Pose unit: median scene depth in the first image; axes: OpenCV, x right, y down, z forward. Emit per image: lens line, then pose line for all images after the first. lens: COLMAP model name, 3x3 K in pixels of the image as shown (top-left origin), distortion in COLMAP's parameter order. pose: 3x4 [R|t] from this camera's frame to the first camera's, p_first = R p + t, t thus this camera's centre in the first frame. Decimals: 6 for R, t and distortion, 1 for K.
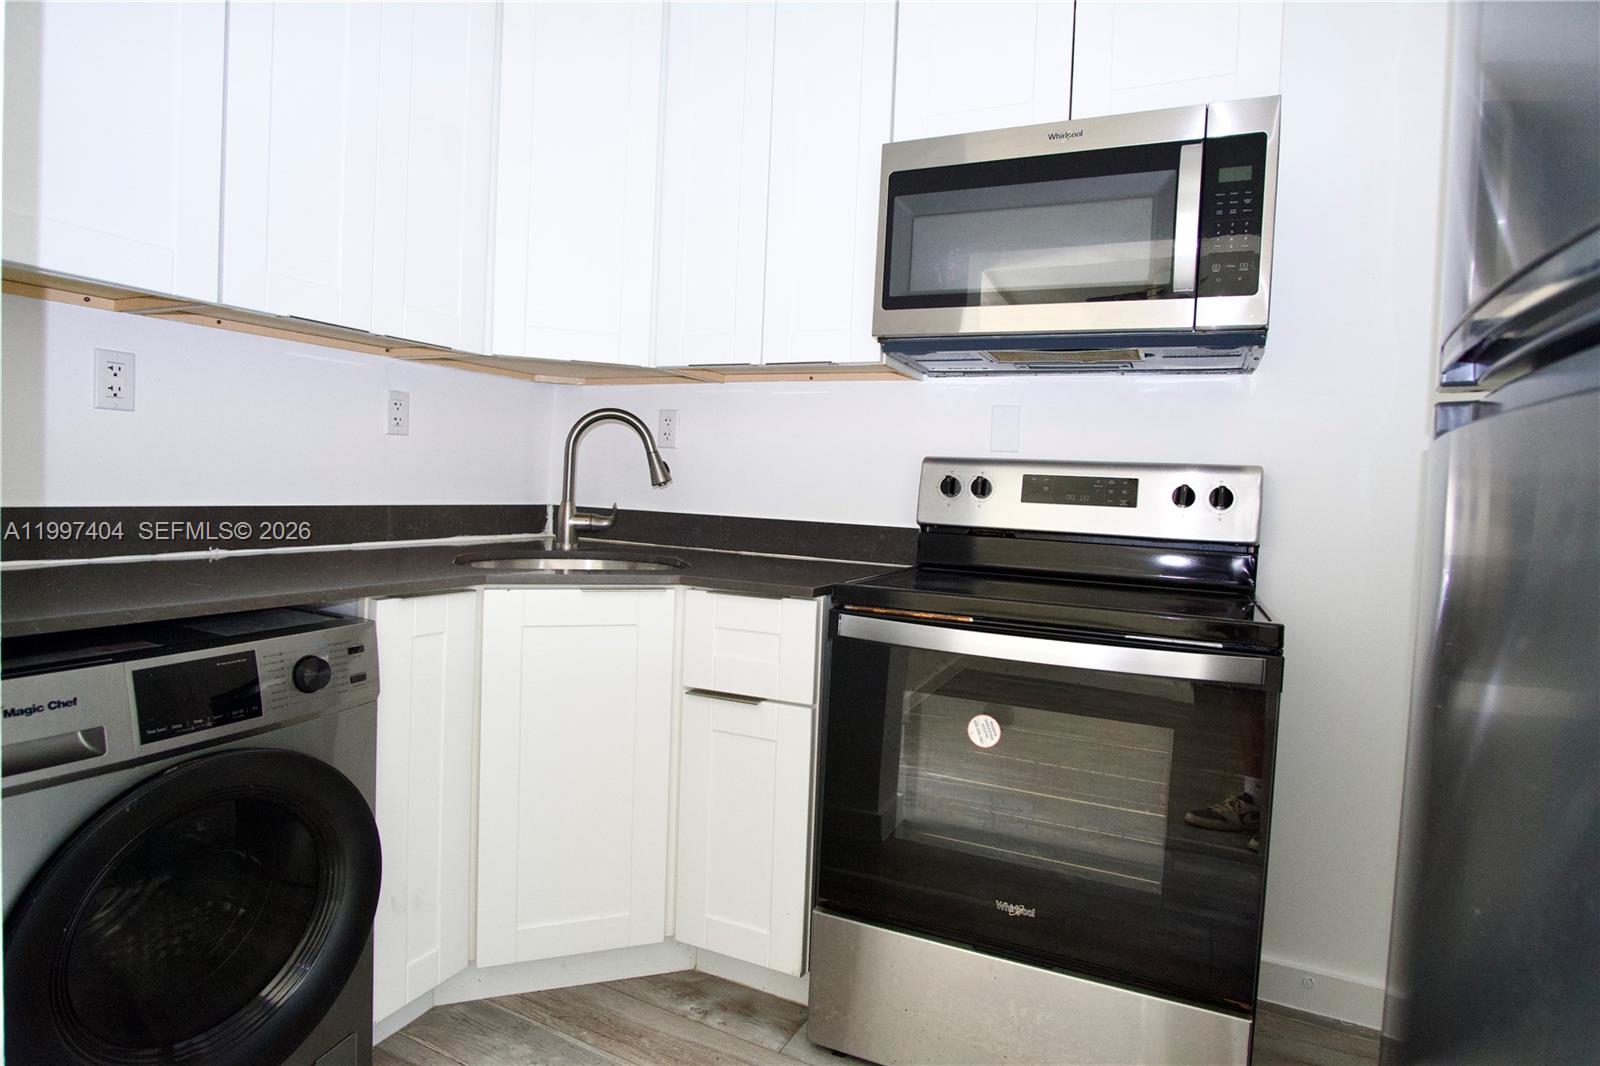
lens RADIAL K [[853.9, 0, 807.1], [0, 853.9, 521.1], [0, 0, 1]] dist [-0.033419, 0.009333]
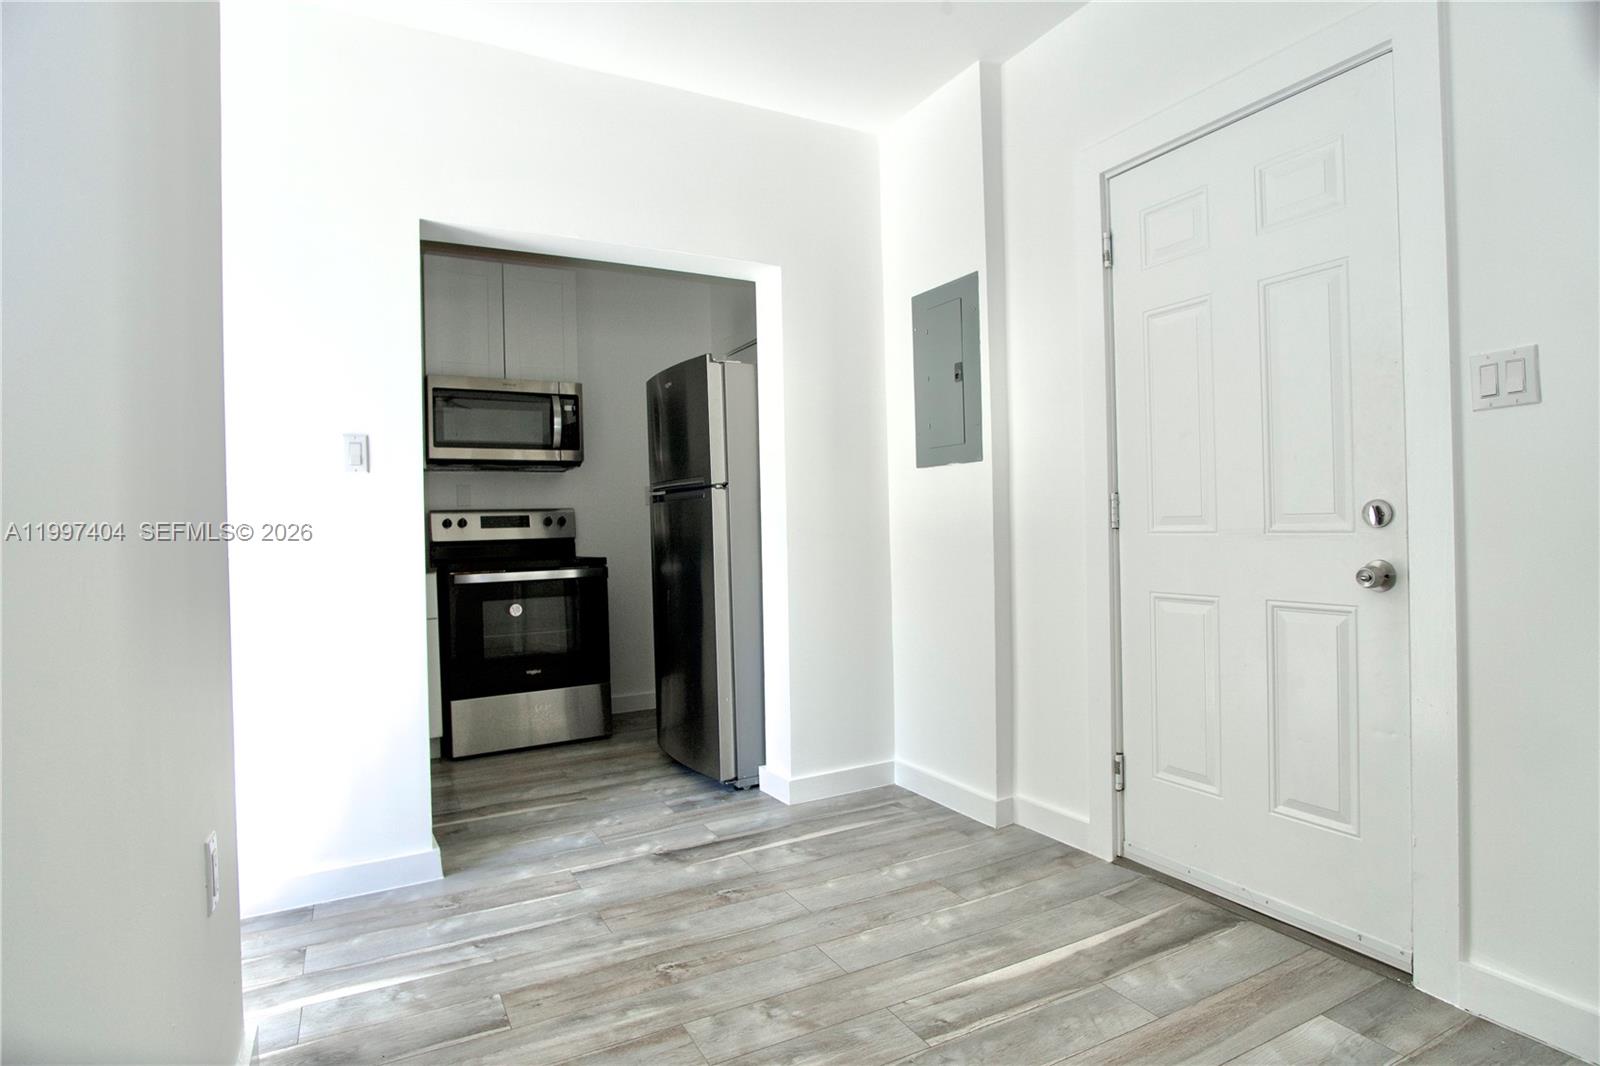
lens RADIAL K [[853.9, 0, 801.8], [0, 853.9, 519.1], [0, 0, 1]] dist [-0.033419, 0.009333]
pose [[0.581951, -0.052494, 0.811528, -1.186715], [0.087740, 0.996142, 0.001517, 0.026827], [-0.808477, 0.070320, 0.584312, -1.103632]]
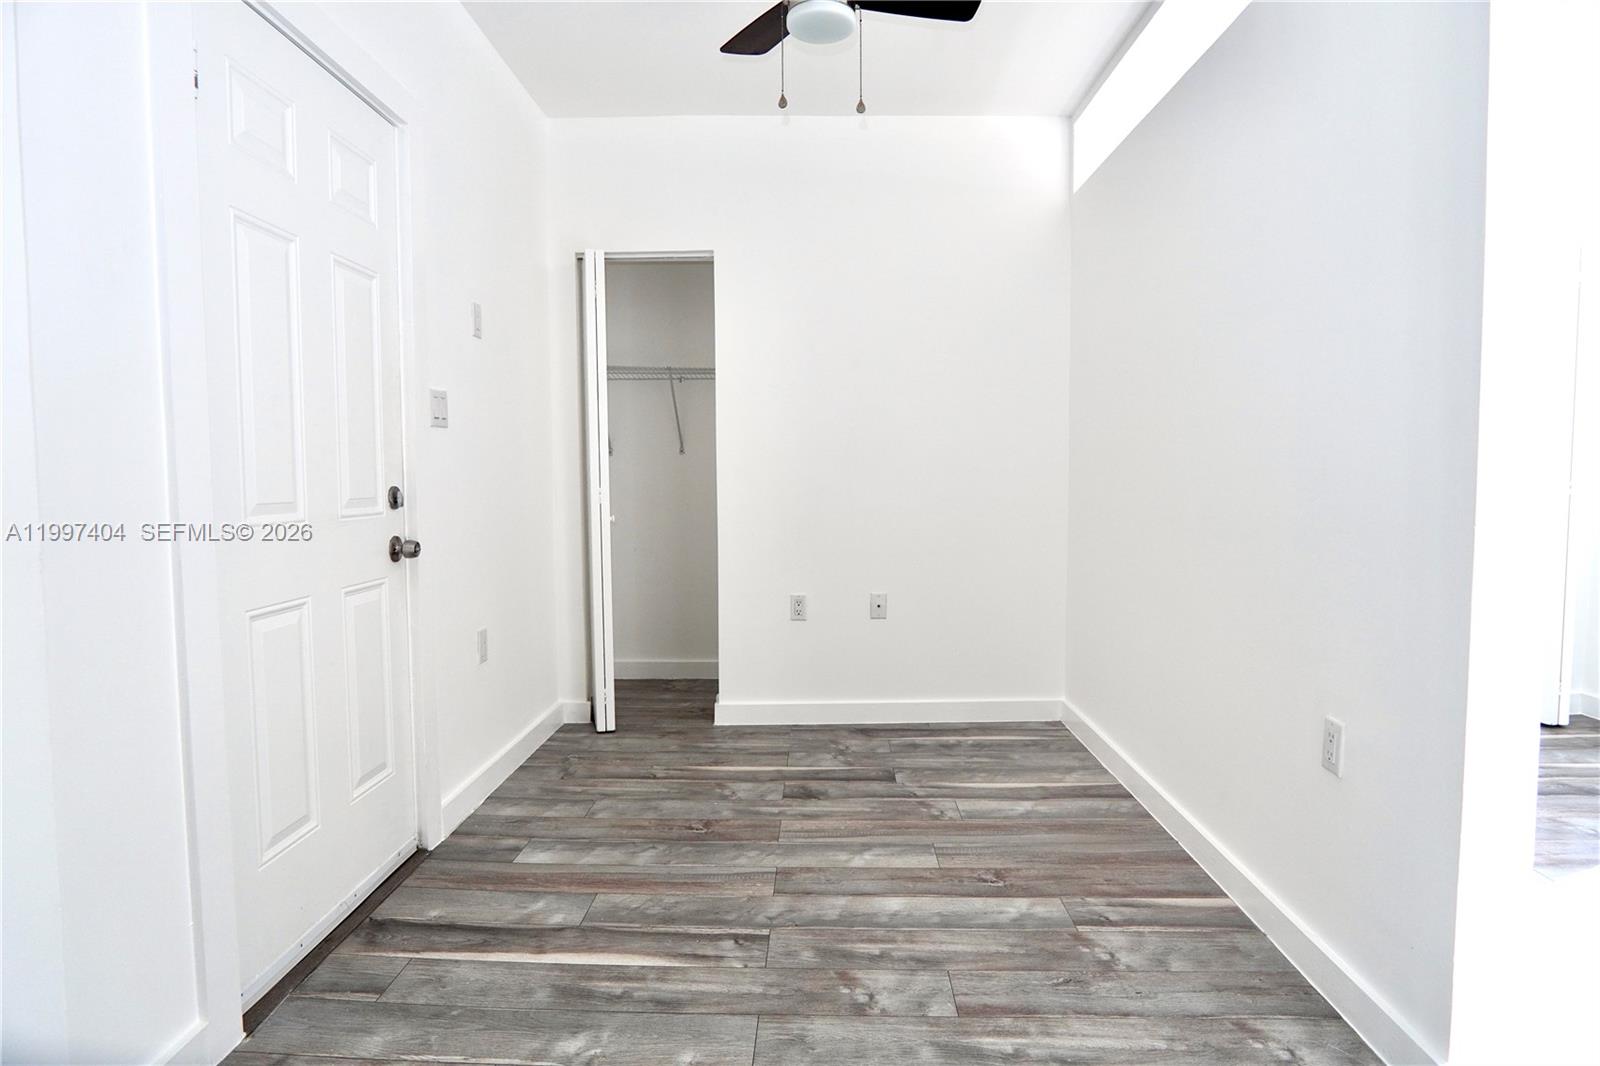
lens RADIAL K [[853.9, 0, 802.4], [0, 853.9, 524.3], [0, 0, 1]] dist [-0.033419, 0.009333]
pose [[-0.904993, -0.016228, -0.425117, 0.061279], [-0.056872, 0.994918, 0.083091, -0.017031], [0.421608, 0.099374, -0.901317, 0.340734]]
